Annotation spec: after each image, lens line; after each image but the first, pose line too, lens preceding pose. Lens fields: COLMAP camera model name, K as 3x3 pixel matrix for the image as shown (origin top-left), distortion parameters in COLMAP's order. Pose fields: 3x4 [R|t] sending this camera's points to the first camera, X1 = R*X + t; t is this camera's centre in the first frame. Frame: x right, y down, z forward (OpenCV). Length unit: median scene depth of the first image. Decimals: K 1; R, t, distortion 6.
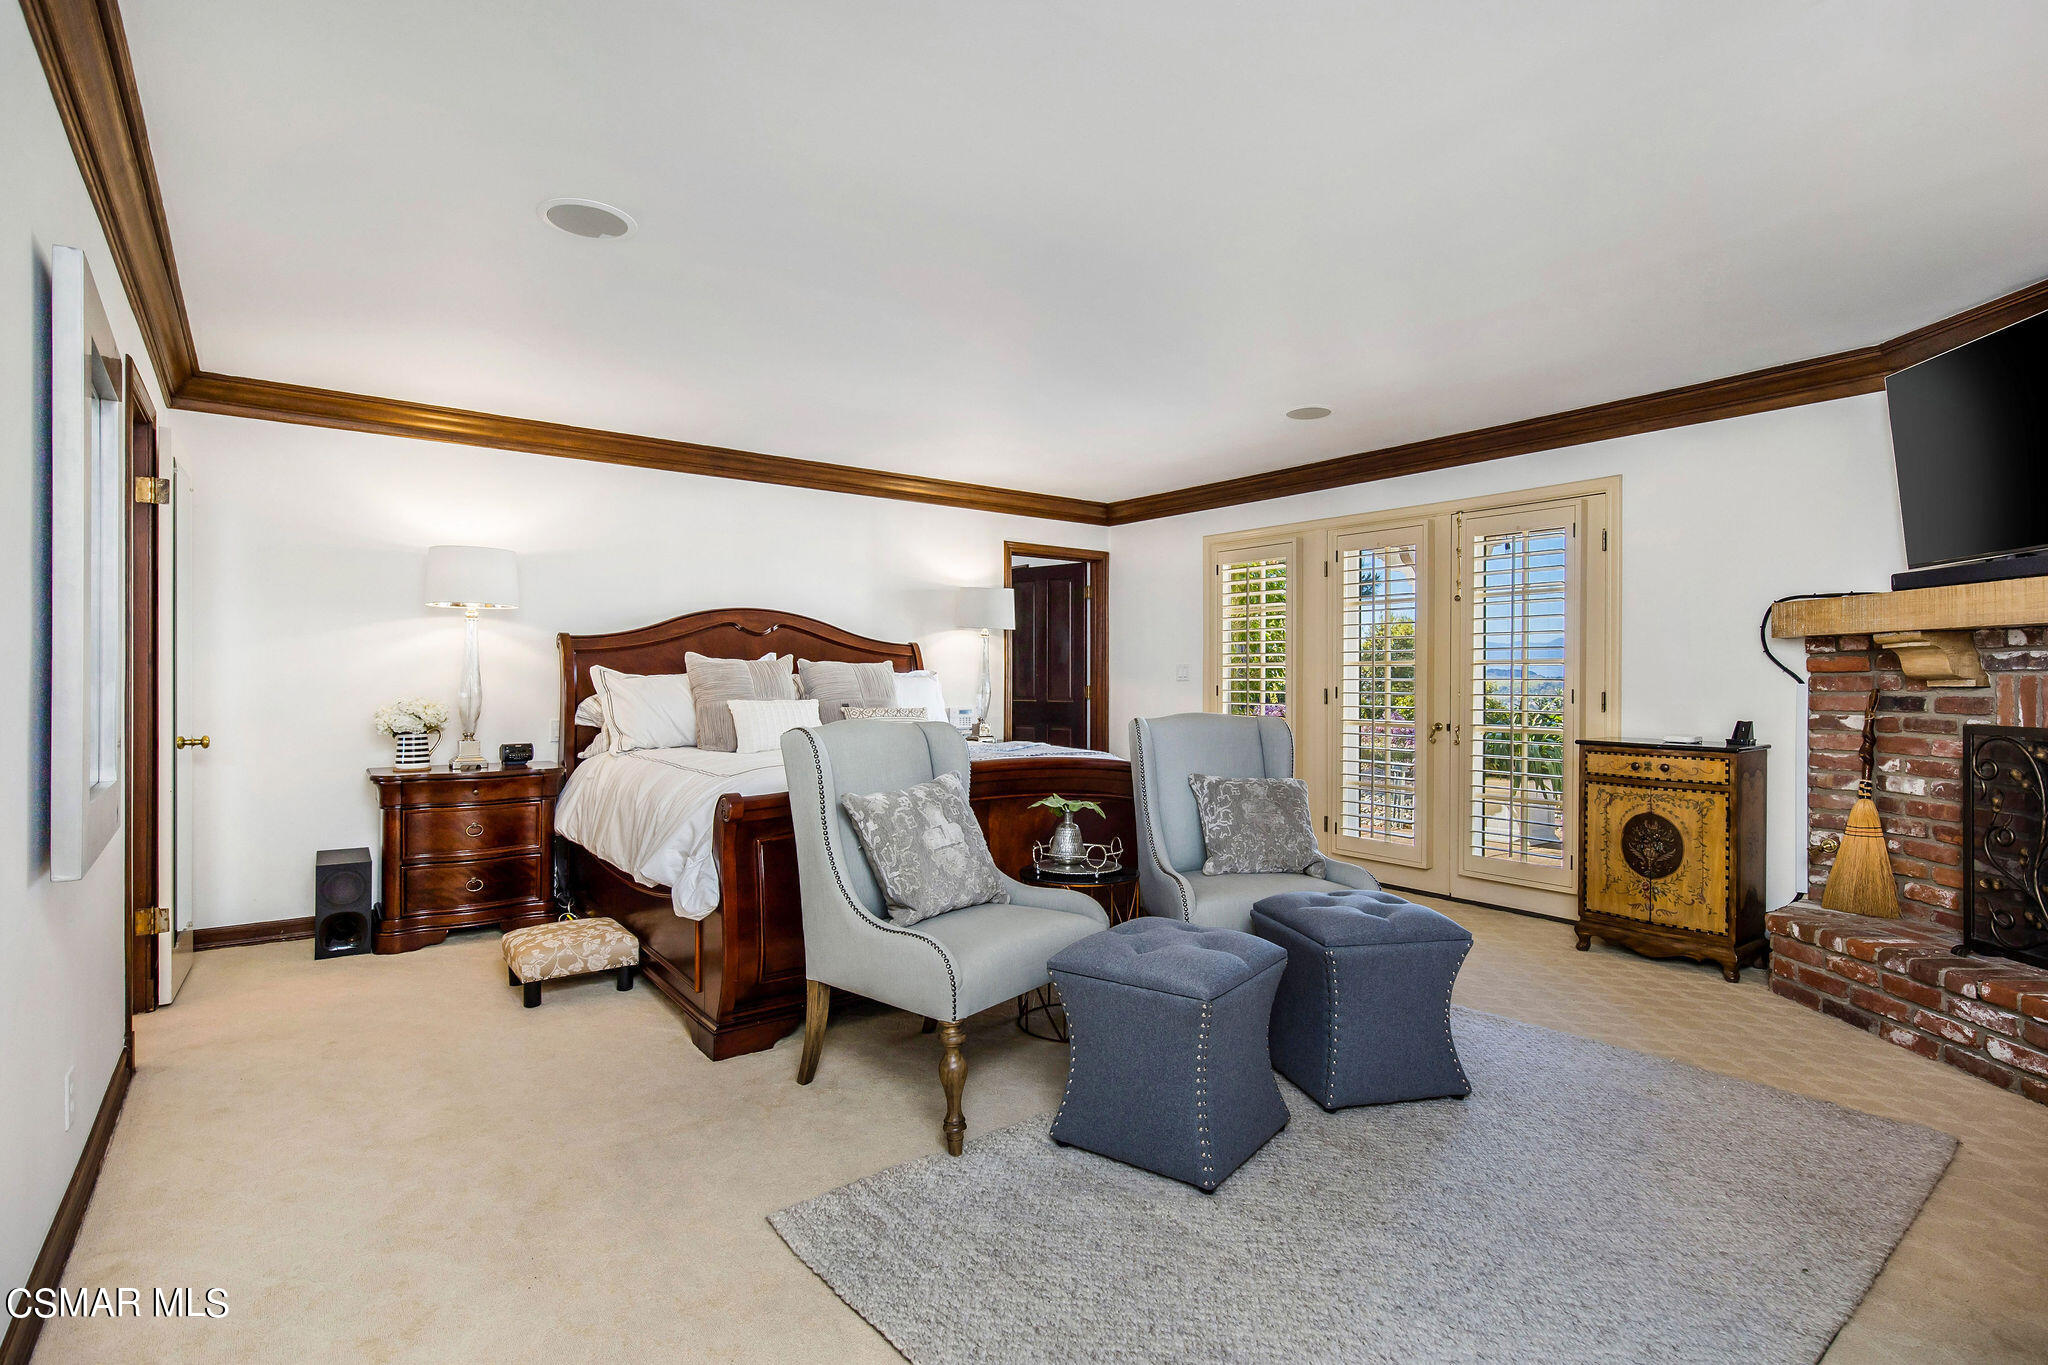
lens RADIAL K [[926.6, 0, 1024.0], [0, 926.6, 682.5], [0, 0, 1]] dist [0.000433, 0.000081]
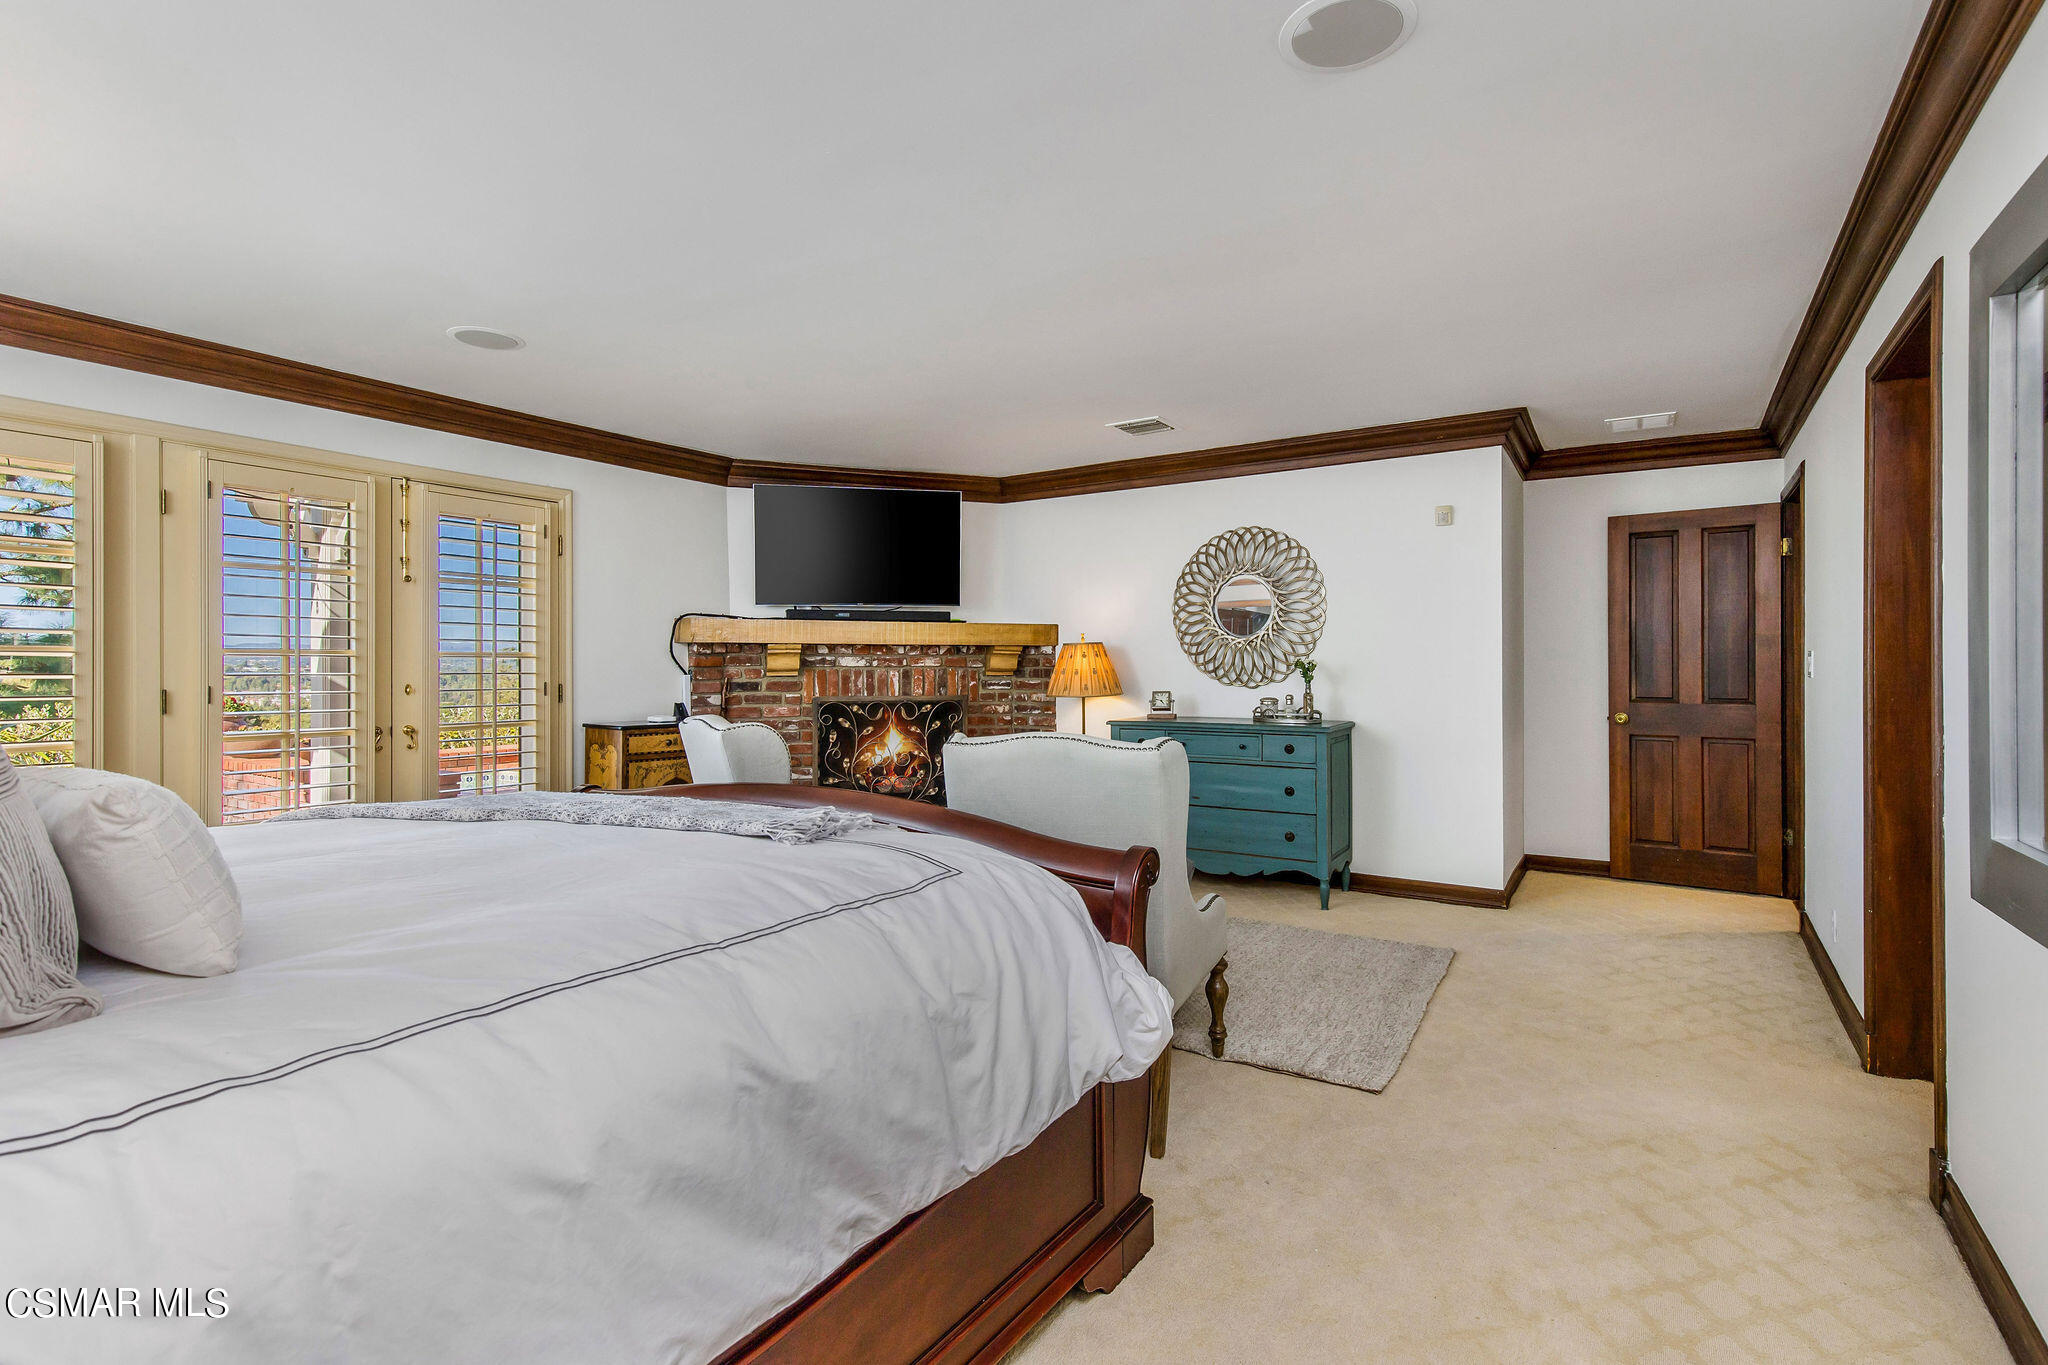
lens RADIAL K [[934.7, 0, 1024.0], [0, 934.7, 682.5], [0, 0, 1]] dist [0.000952, 0.000187]
pose [[-0.287818, -0.019333, 0.957490, -0.718511], [0.001632, 0.999785, 0.020677, -0.016283], [-0.957684, 0.007514, -0.287724, 0.960676]]
